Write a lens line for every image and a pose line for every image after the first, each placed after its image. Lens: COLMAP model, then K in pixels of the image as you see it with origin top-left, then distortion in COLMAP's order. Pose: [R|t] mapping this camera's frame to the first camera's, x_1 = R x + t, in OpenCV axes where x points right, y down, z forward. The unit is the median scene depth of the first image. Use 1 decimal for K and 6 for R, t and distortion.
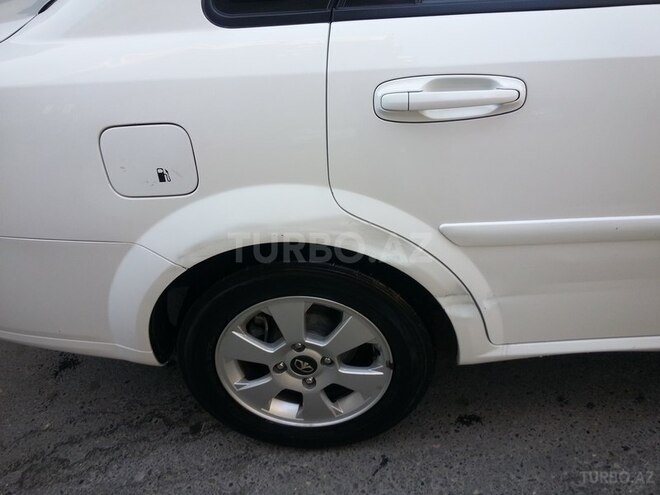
lens RADIAL K [[553.5, 0, 330.9], [0, 553.5, 247.7], [0, 0, 1]] dist [0.044661, -0.002810]
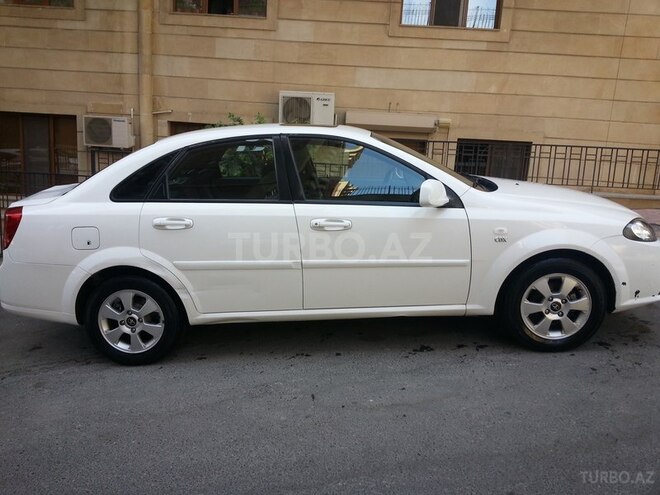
lens RADIAL K [[553.5, 0, 325.4], [0, 553.5, 244.3], [0, 0, 1]] dist [0.044661, -0.002810]
pose [[0.999015, 0.044356, -0.000904, 0.897888], [-0.041337, 0.923229, -0.382019, 0.881190], [-0.016110, 0.381680, 0.924154, -1.687234]]
